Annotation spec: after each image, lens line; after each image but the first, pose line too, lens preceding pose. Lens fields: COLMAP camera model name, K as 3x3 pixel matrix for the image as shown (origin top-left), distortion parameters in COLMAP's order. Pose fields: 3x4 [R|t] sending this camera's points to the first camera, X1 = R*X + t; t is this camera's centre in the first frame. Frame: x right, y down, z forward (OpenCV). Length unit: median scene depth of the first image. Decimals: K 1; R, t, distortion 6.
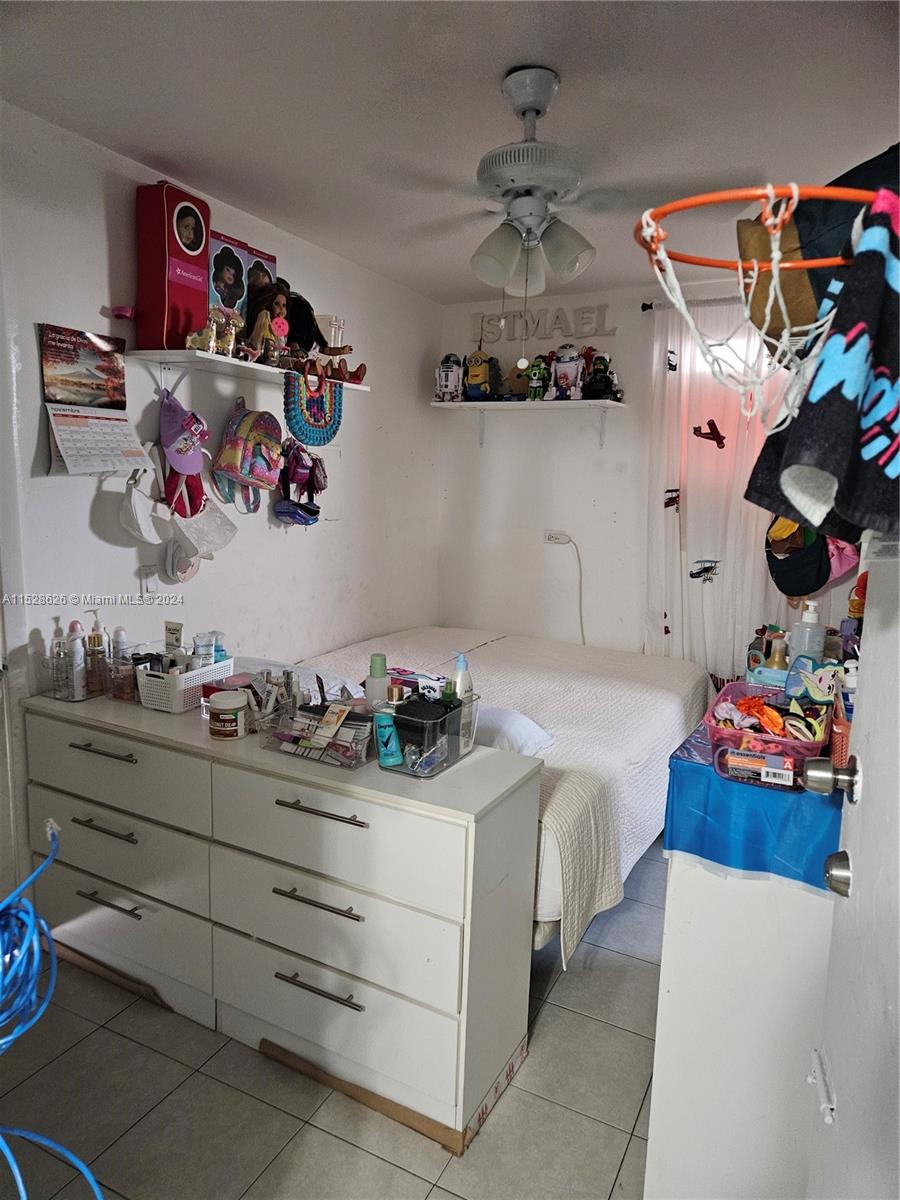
lens RADIAL K [[797.6, 0, 445.5], [0, 797.6, 603.4], [0, 0, 1]] dist [0.036005, -0.002032]
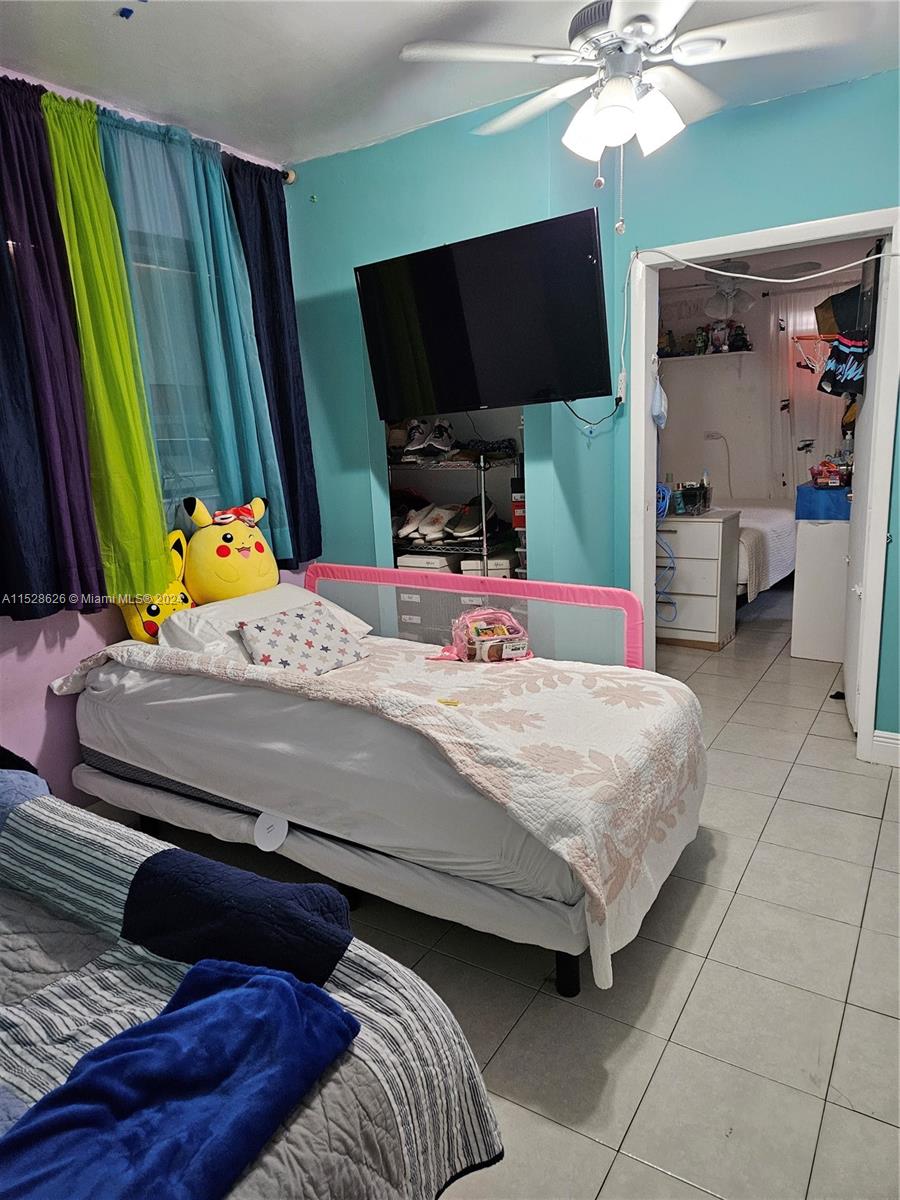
lens RADIAL K [[797.6, 0, 451.6], [0, 797.6, 591.1], [0, 0, 1]] dist [0.036005, -0.002032]
pose [[0.993077, -0.054922, -0.103836, -0.273755], [0.060115, 0.997058, 0.047554, 0.143356], [0.100919, -0.053467, 0.993457, -0.818851]]
